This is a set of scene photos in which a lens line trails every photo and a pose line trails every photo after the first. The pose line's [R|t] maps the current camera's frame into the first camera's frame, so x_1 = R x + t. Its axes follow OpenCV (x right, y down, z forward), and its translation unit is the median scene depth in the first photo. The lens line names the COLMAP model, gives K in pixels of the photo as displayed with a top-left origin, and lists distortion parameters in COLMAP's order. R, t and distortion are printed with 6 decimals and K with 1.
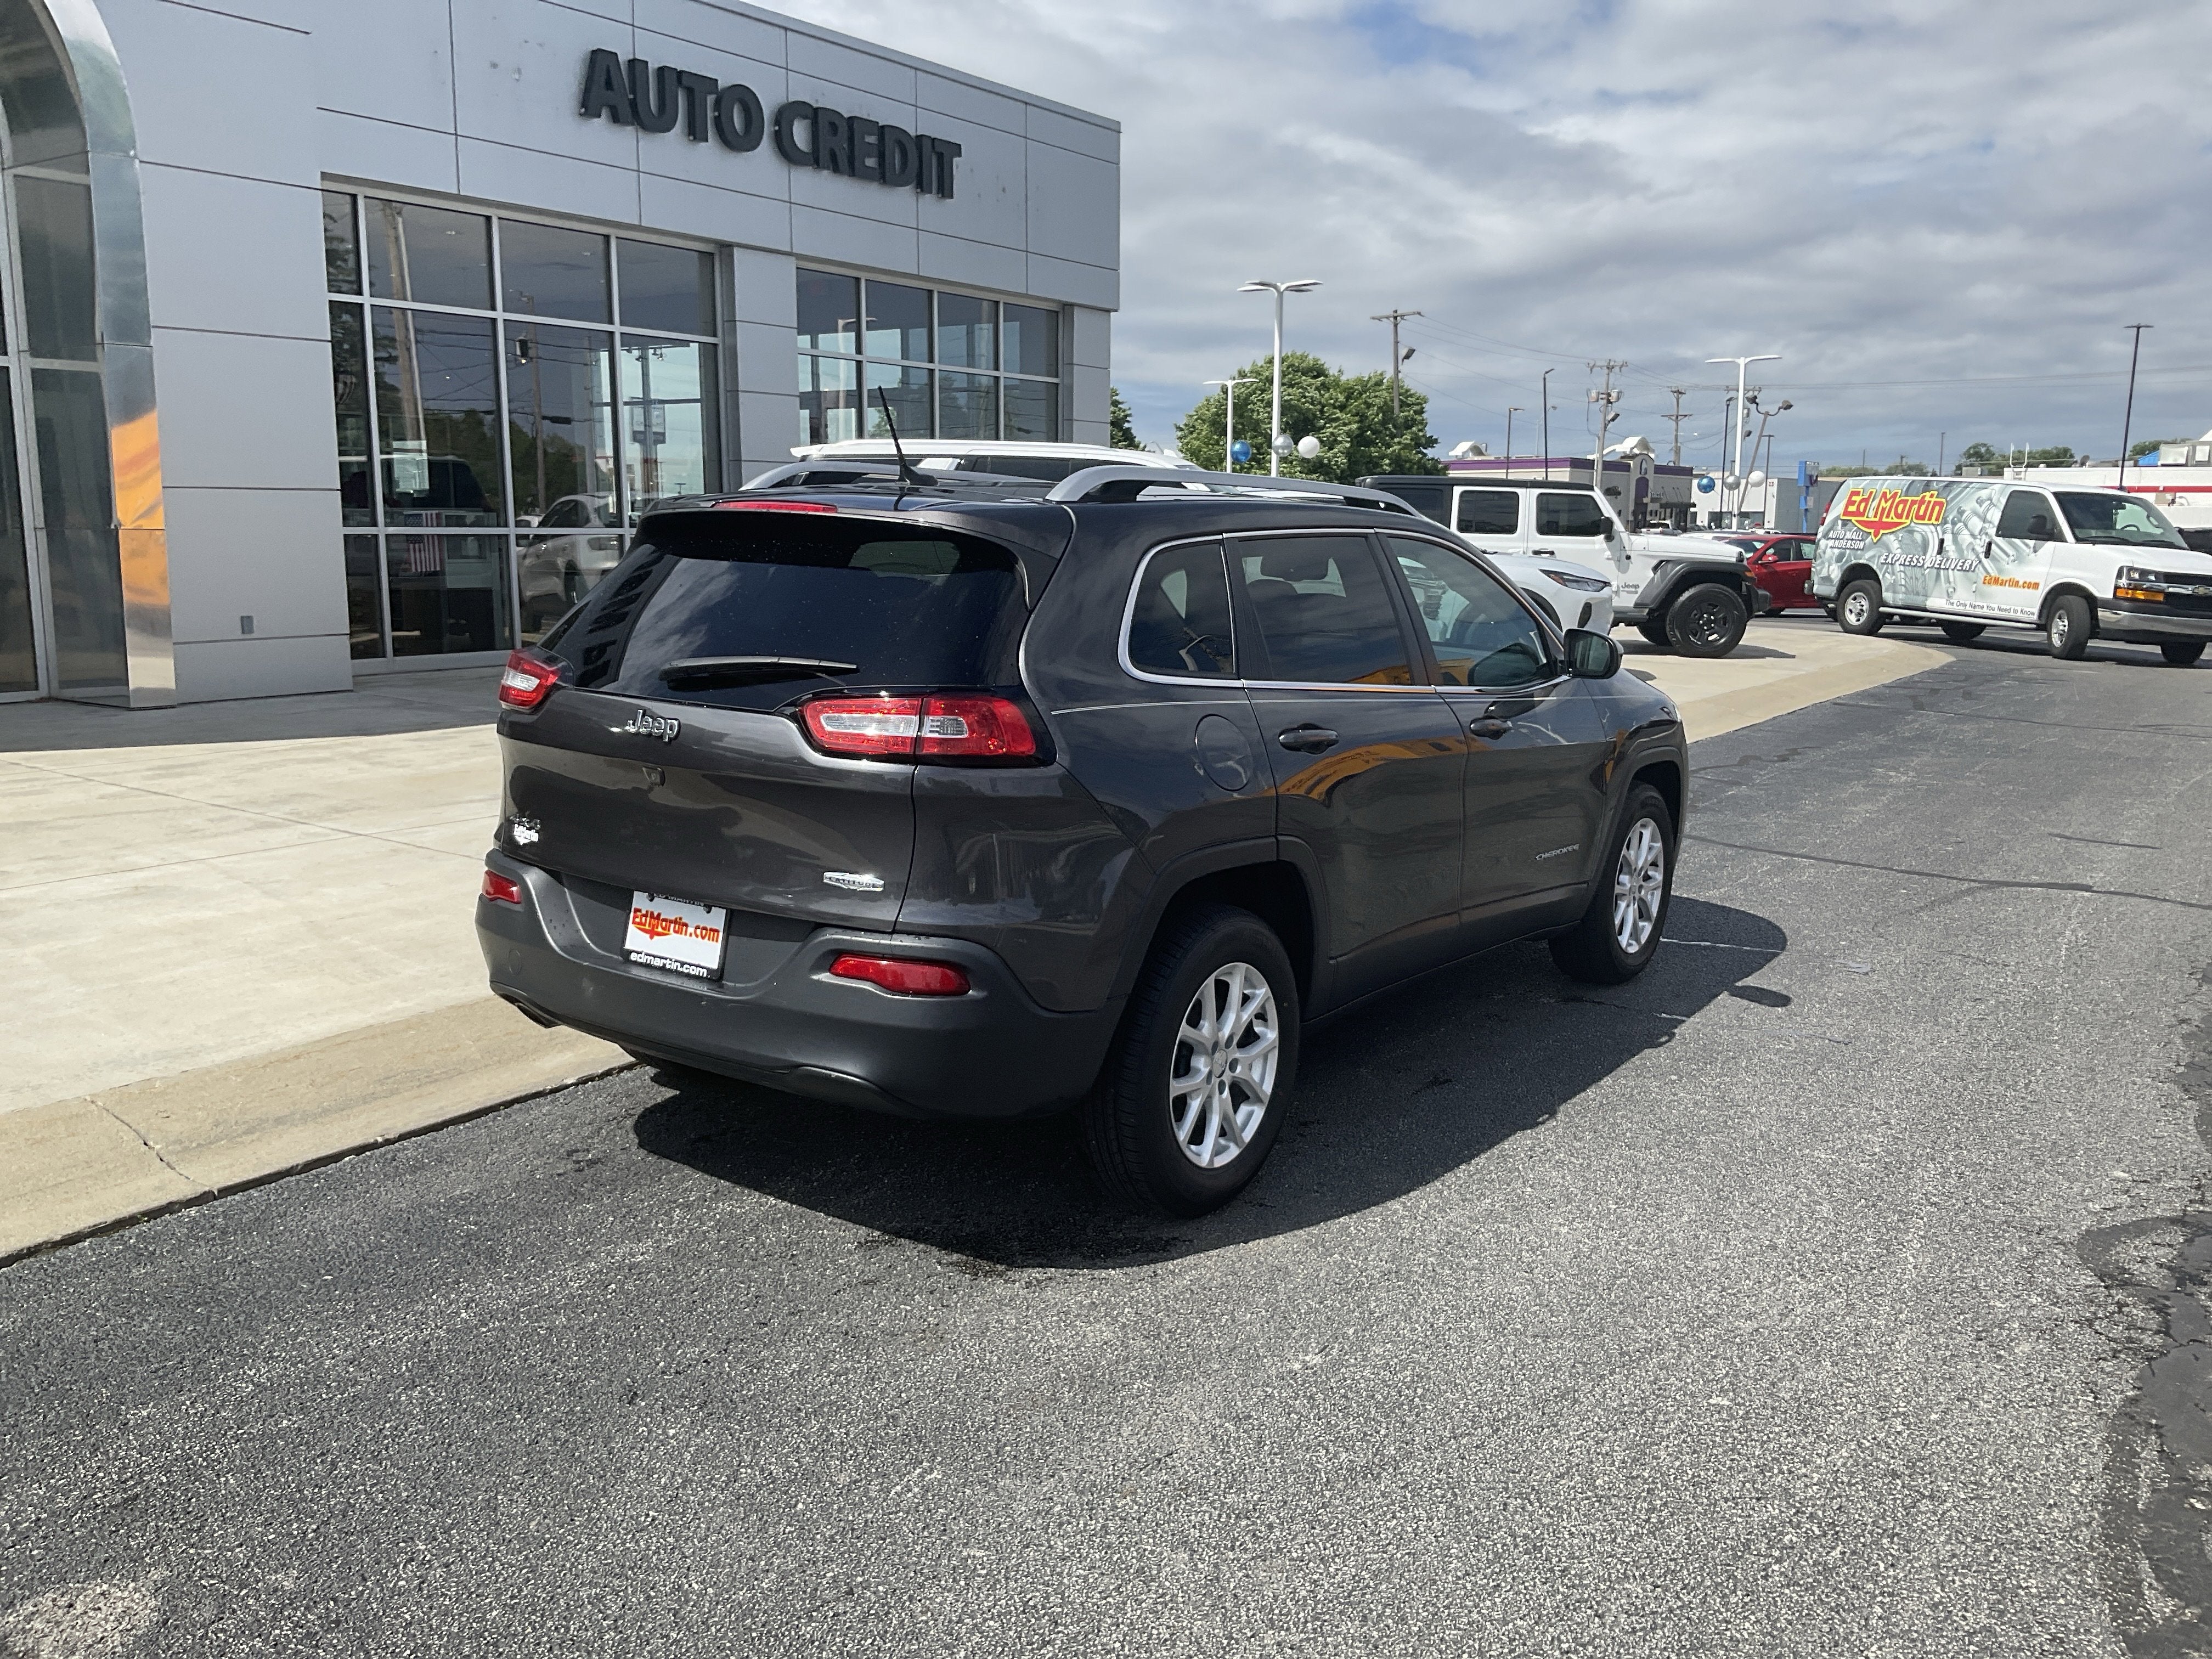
lens RADIAL K [[1815.7, 0, 1111.8], [0, 1815.7, 835.8], [0, 0, 1]] dist [0.067863, -0.138184]
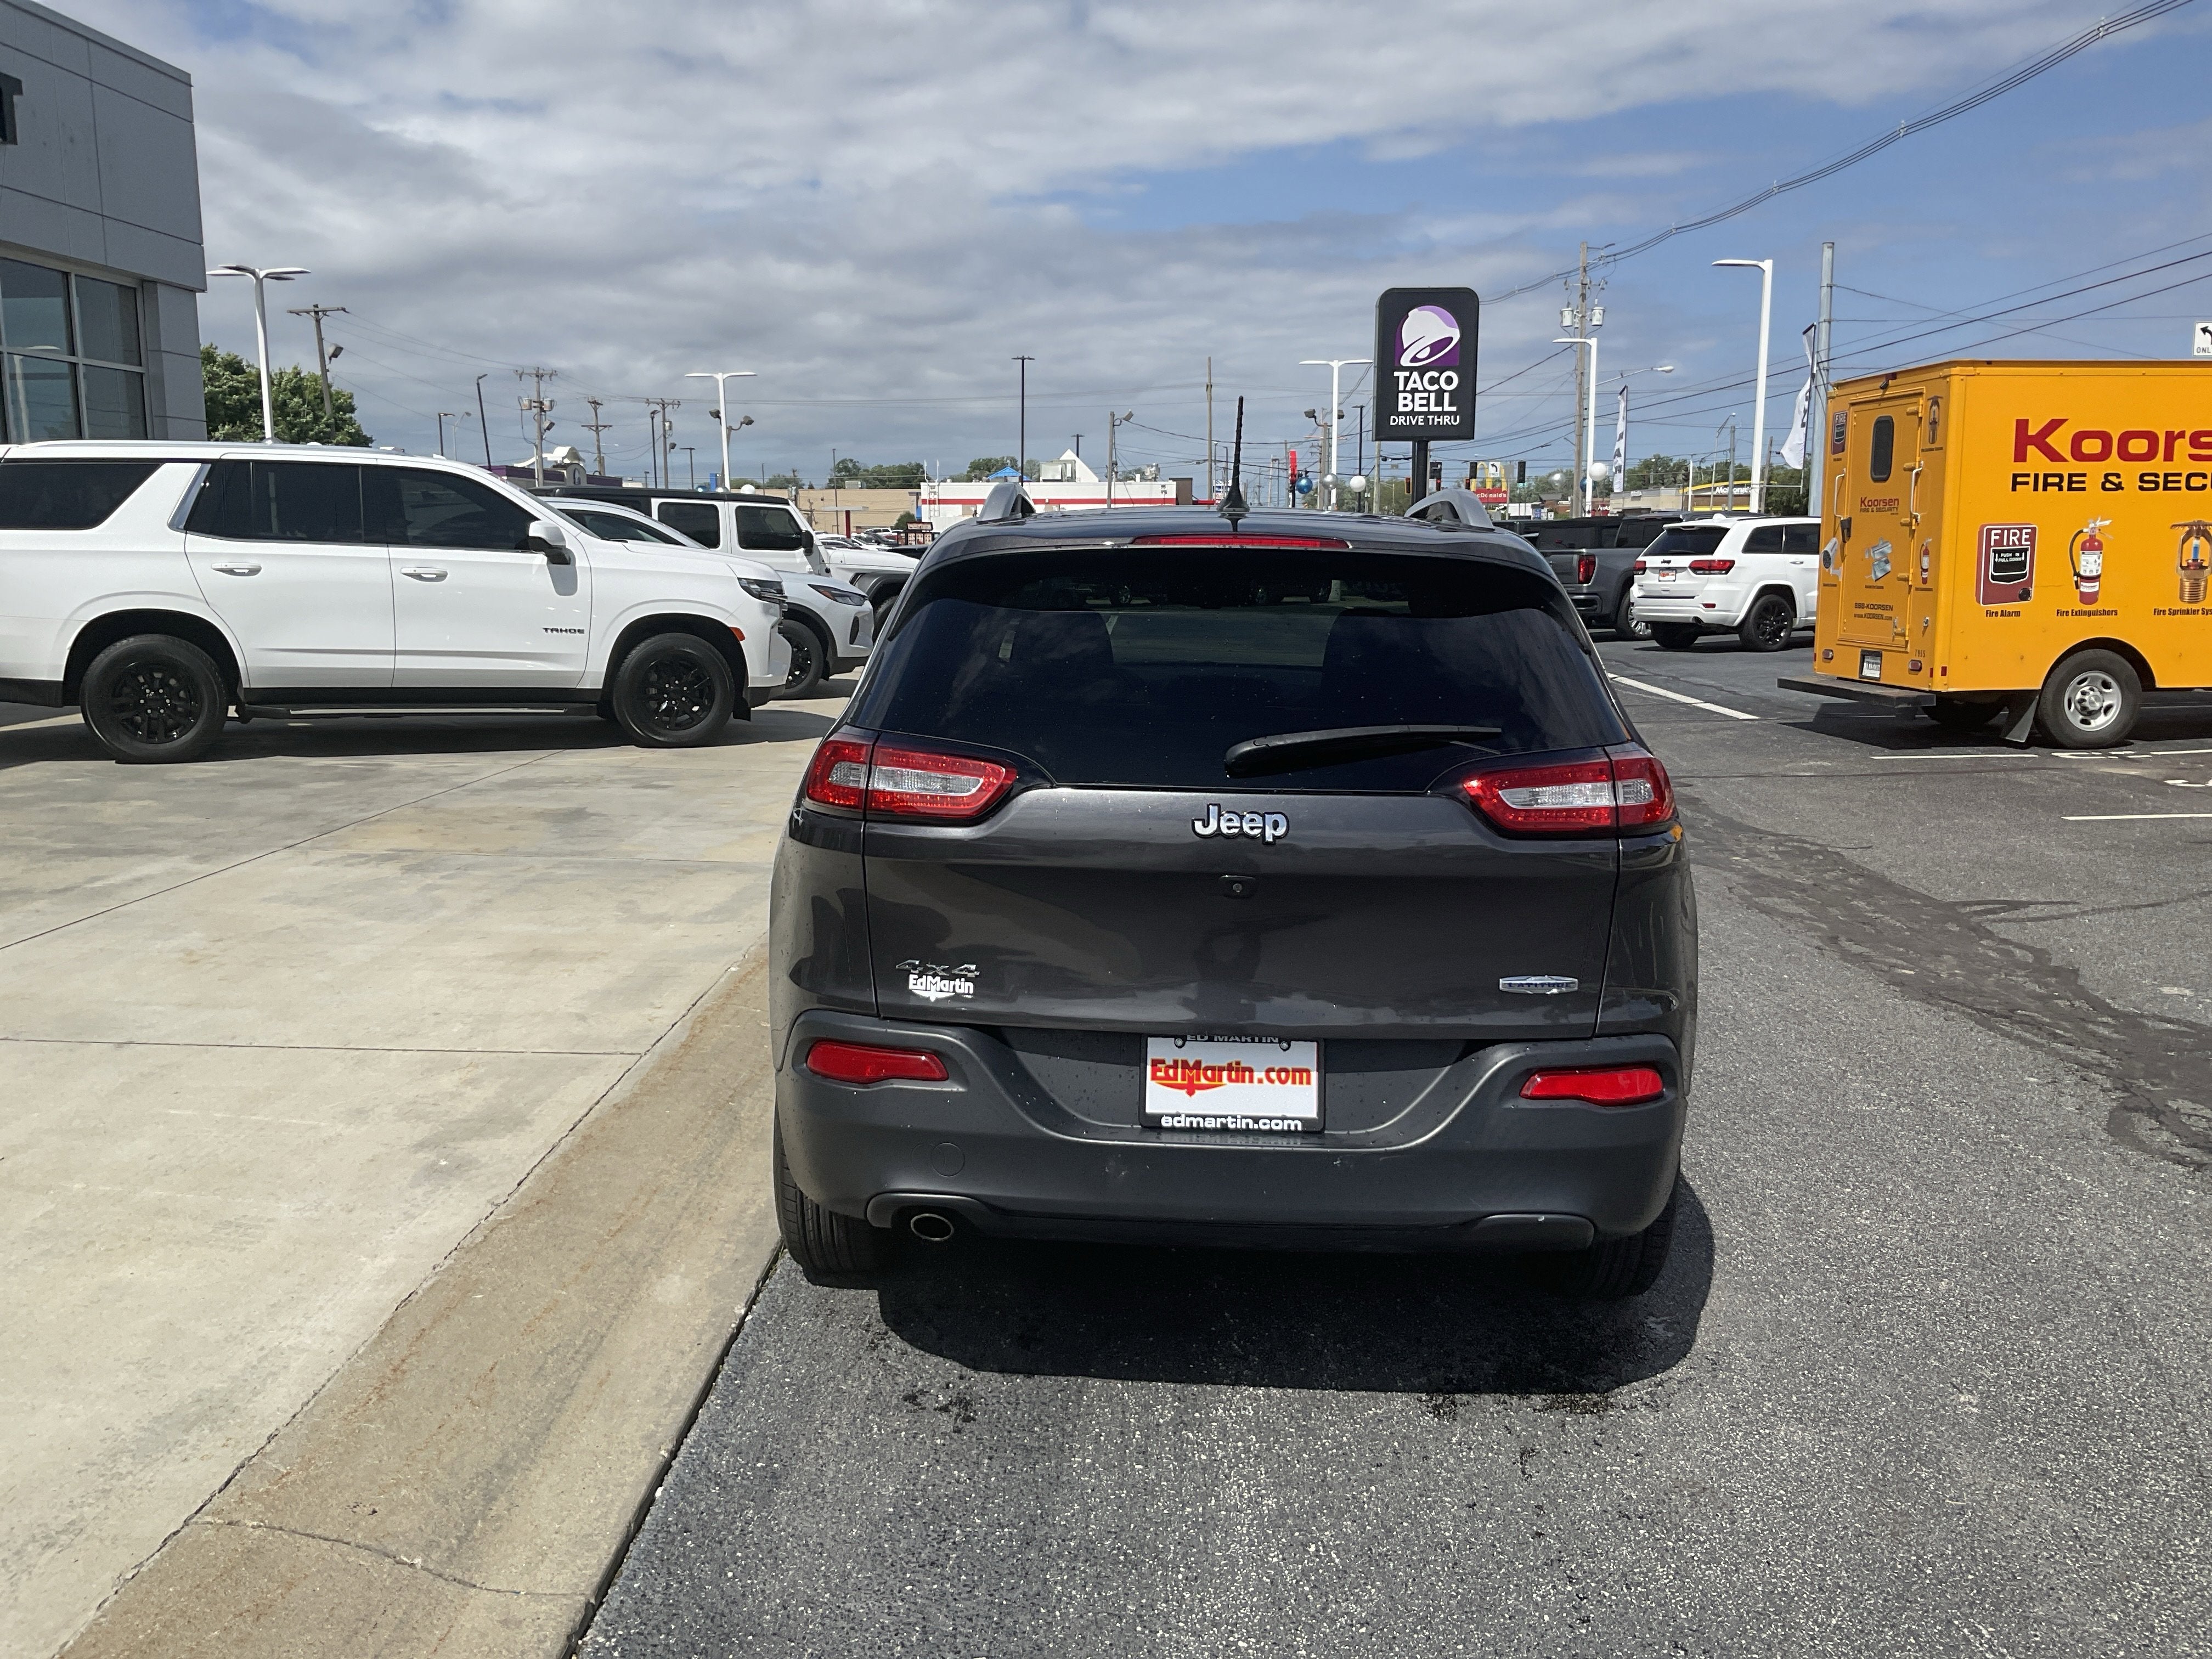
lens RADIAL K [[1815.7, 0, 1095.4], [0, 1815.7, 826.8], [0, 0, 1]] dist [0.067863, -0.138184]
pose [[0.840900, -0.096692, 0.532483, -0.526257], [0.101794, 0.994607, 0.019854, -0.058916], [-0.531531, 0.037509, 0.846208, 0.273055]]
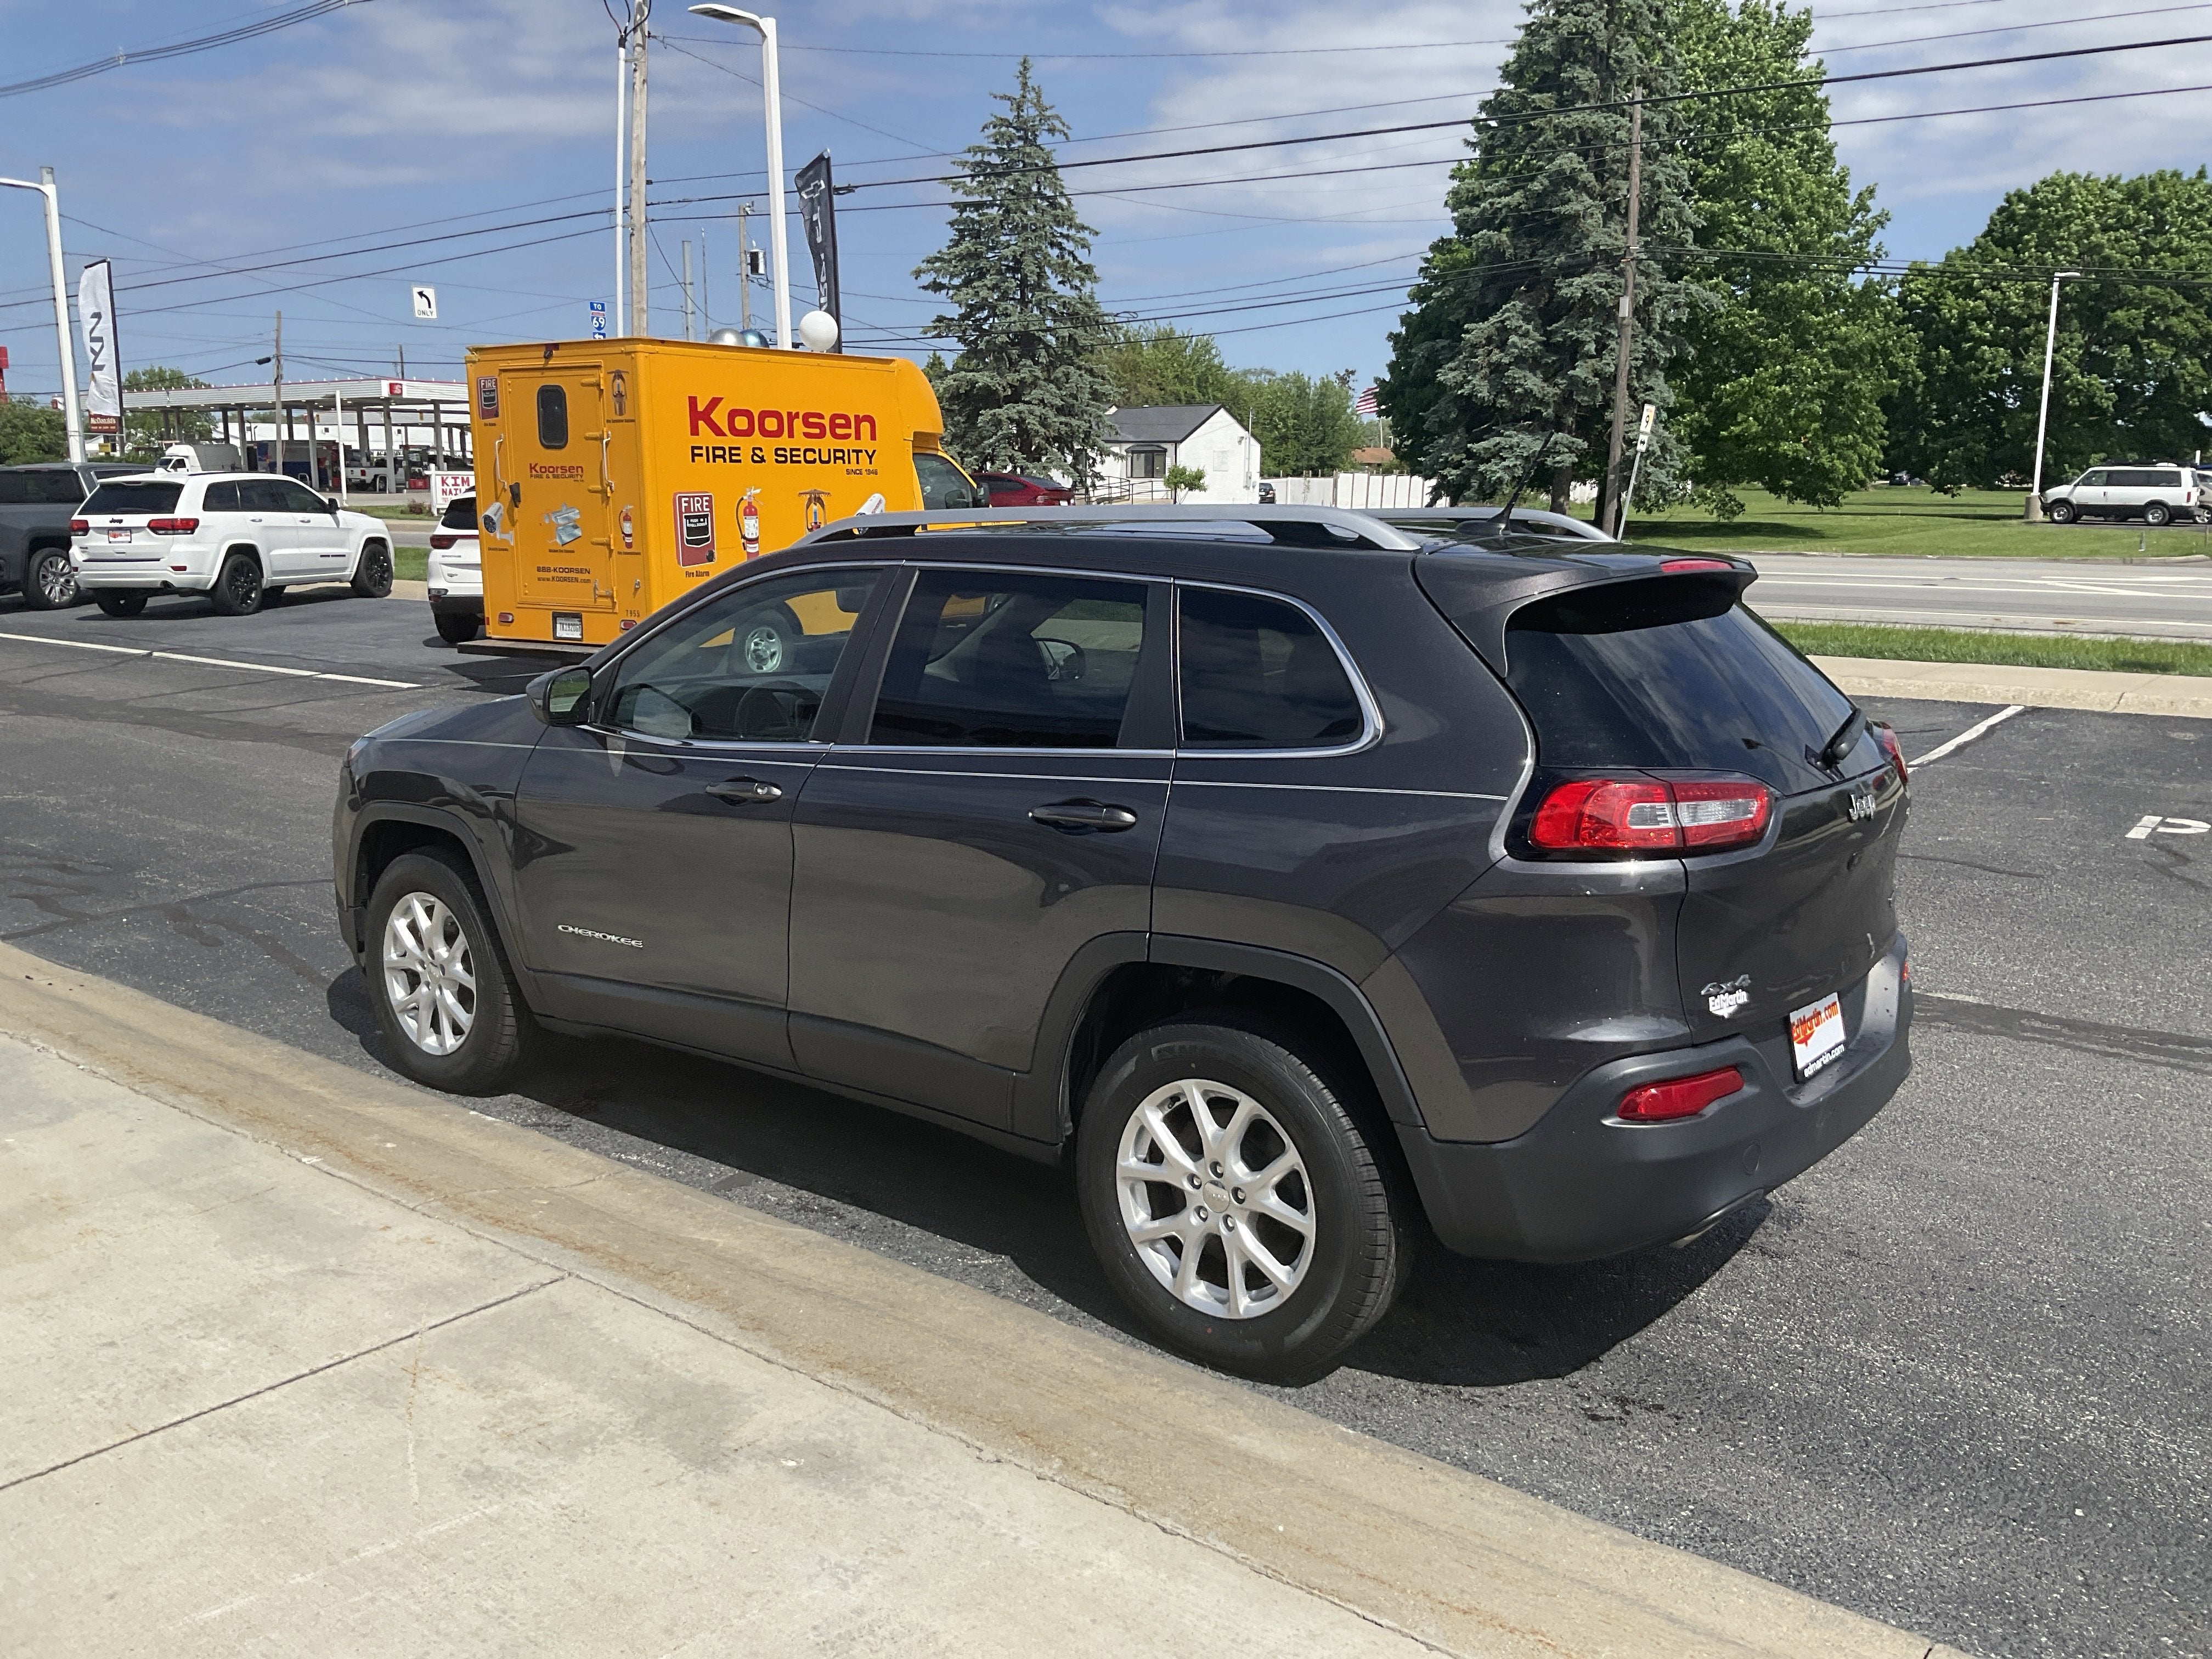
lens RADIAL K [[1815.7, 0, 1101.2], [0, 1815.7, 838.2], [0, 0, 1]] dist [0.067863, -0.138184]
pose [[0.063278, -0.199935, 0.977764, -0.872389], [0.165218, 0.968307, 0.187309, -0.207385], [-0.984225, 0.149692, 0.094306, 0.947825]]
